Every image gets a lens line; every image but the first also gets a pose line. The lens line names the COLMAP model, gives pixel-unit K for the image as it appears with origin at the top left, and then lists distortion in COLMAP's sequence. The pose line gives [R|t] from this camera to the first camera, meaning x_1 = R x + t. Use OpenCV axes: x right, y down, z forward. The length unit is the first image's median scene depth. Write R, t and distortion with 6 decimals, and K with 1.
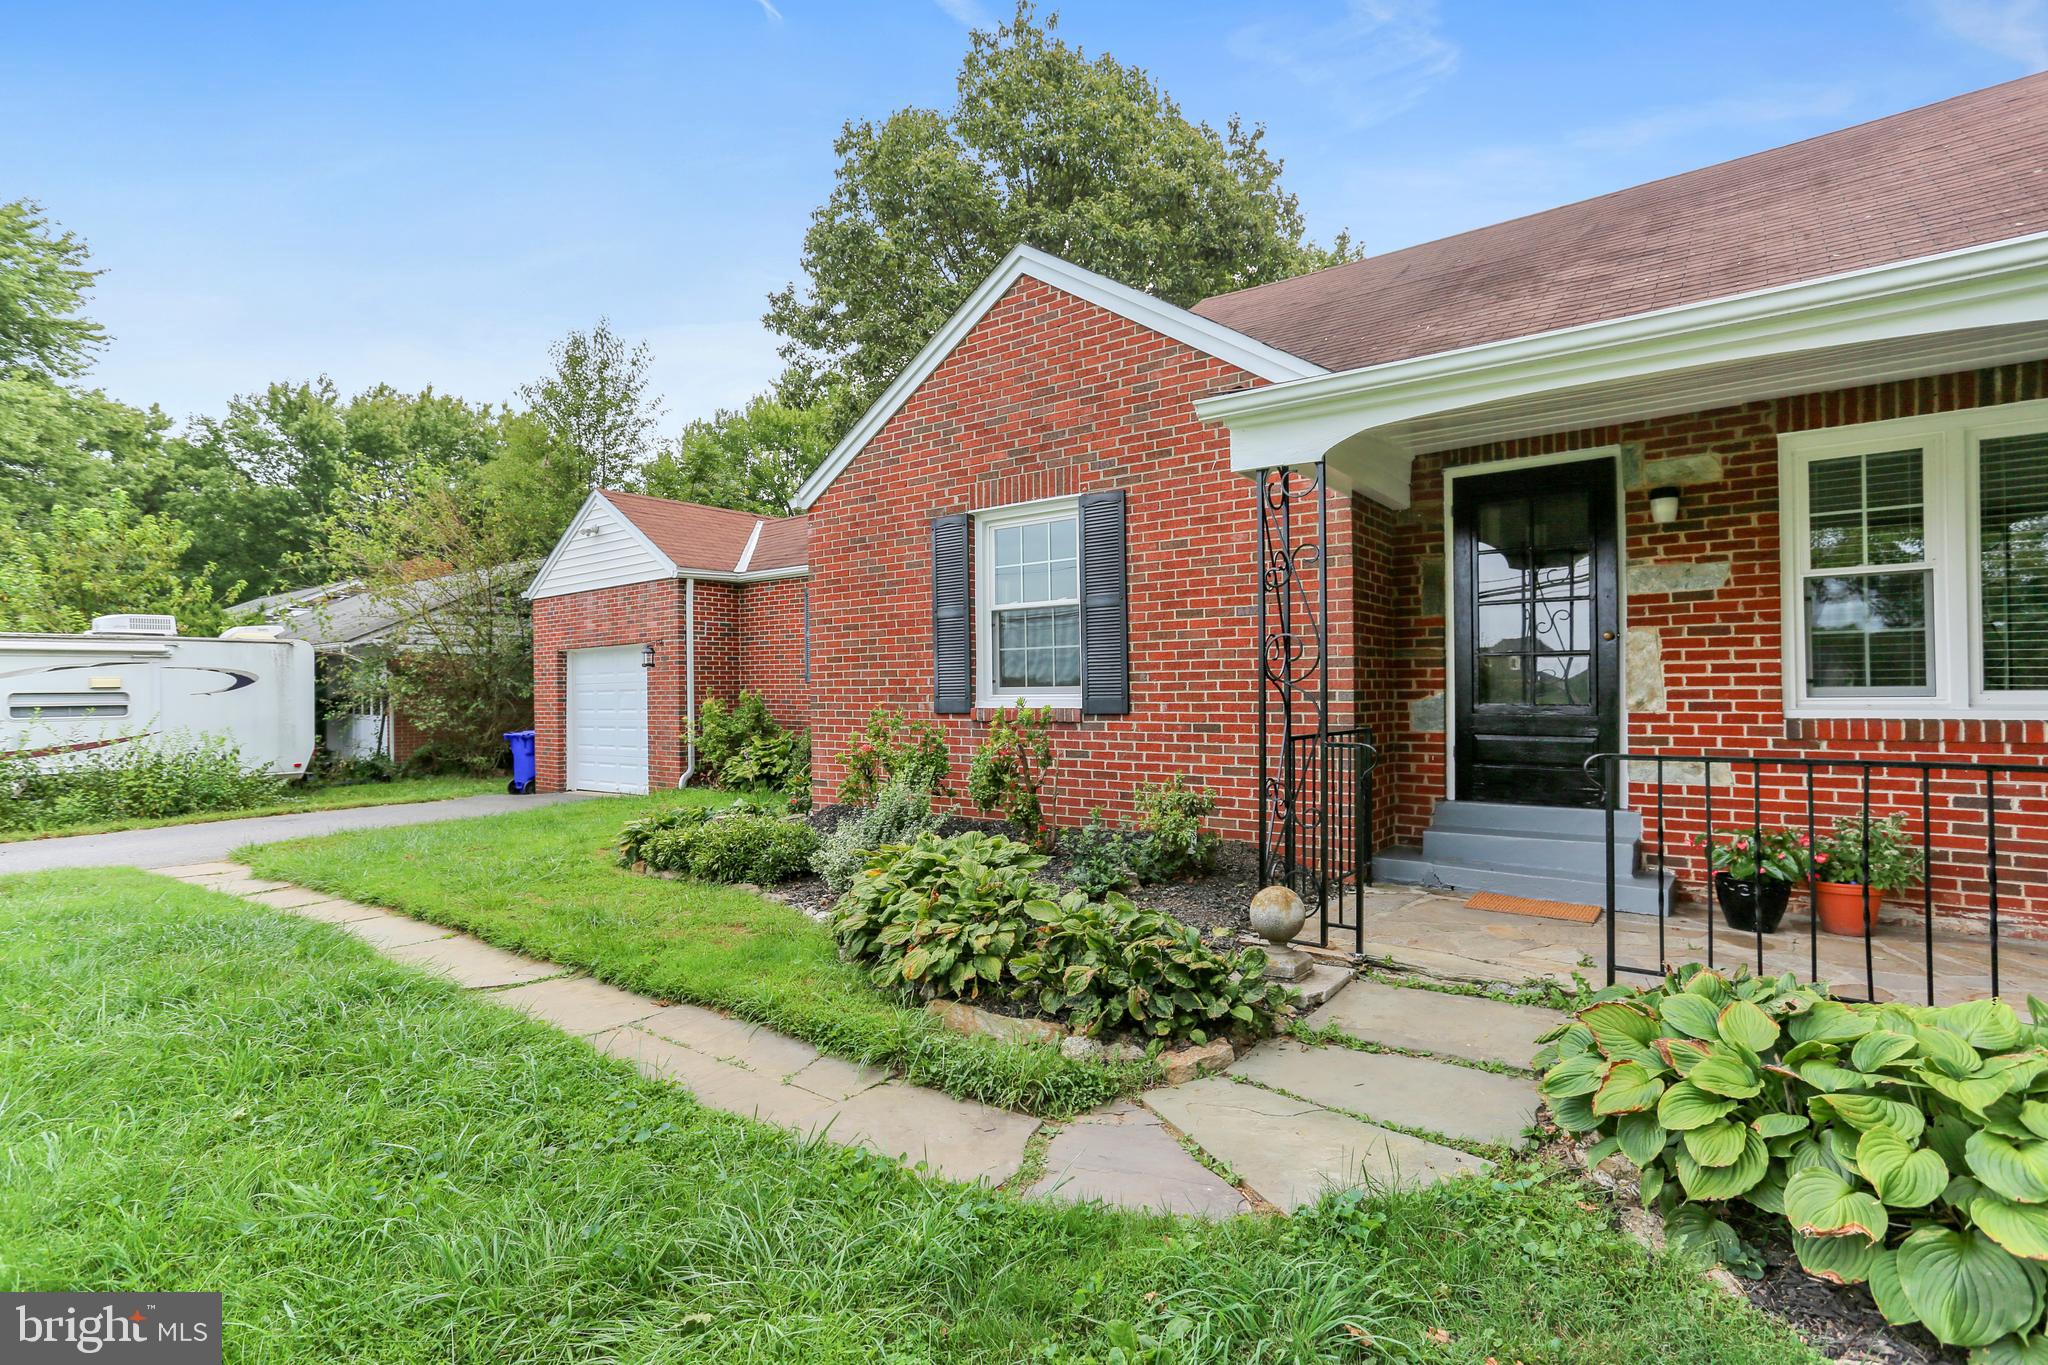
lens RADIAL K [[959.5, 0, 1024.0], [0, 959.5, 682.5], [0, 0, 1]] dist [-0.026240, 0.020996]
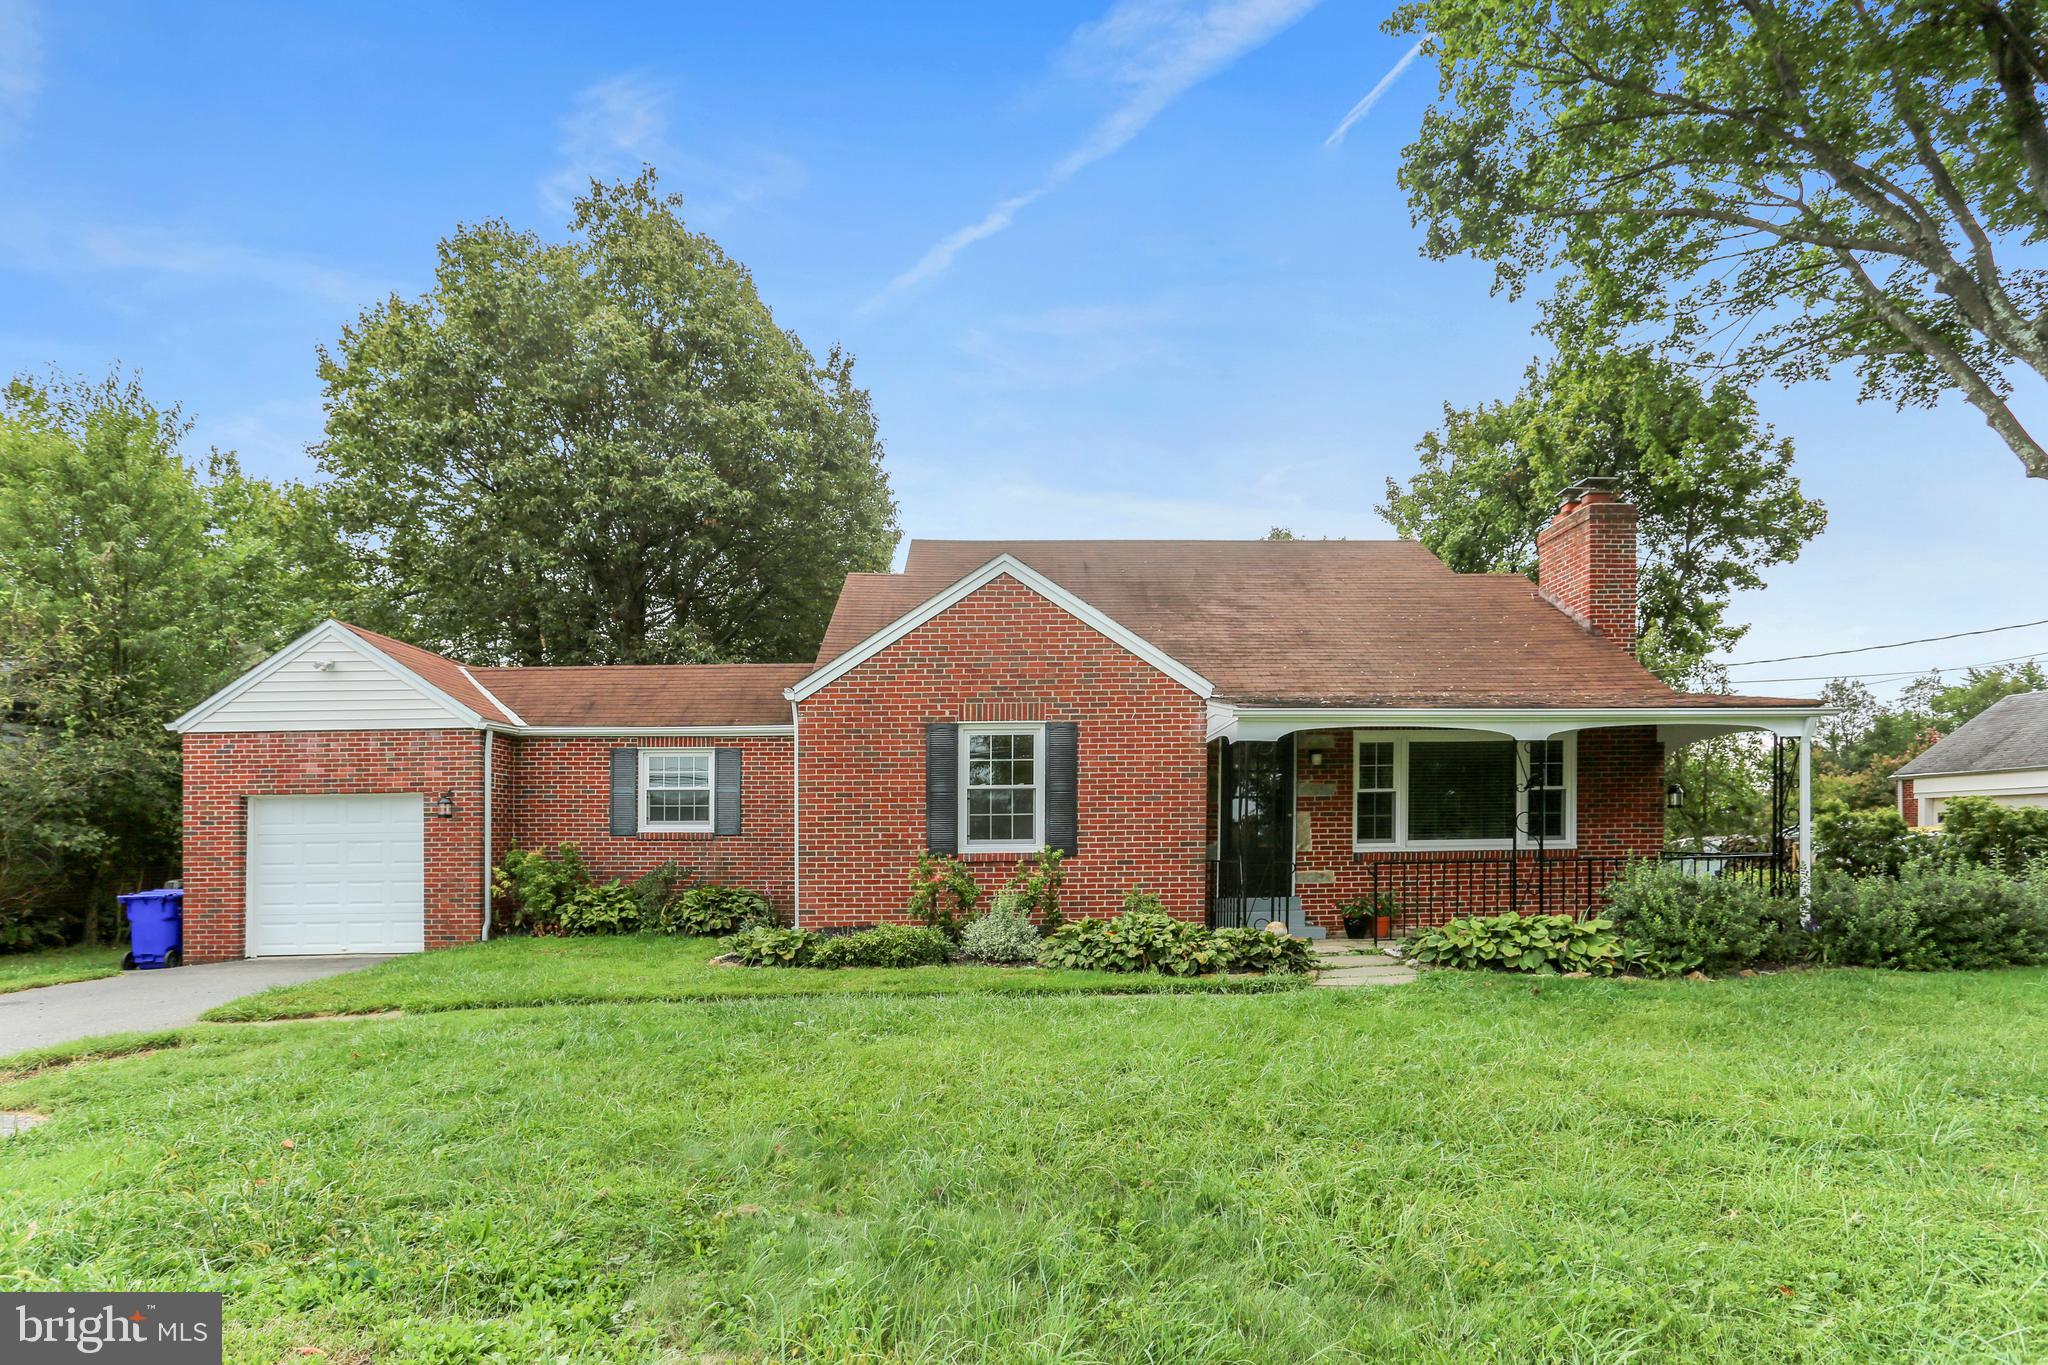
lens RADIAL K [[1017.8, 0, 1017.1], [0, 1017.8, 891.0], [0, 0, 1]] dist [0.001499, -0.000045]
pose [[0.788232, -0.029529, 0.614669, -1.128678], [-0.003598, 0.998610, 0.052587, 0.002168], [-0.615368, -0.043662, 0.787030, -0.374274]]
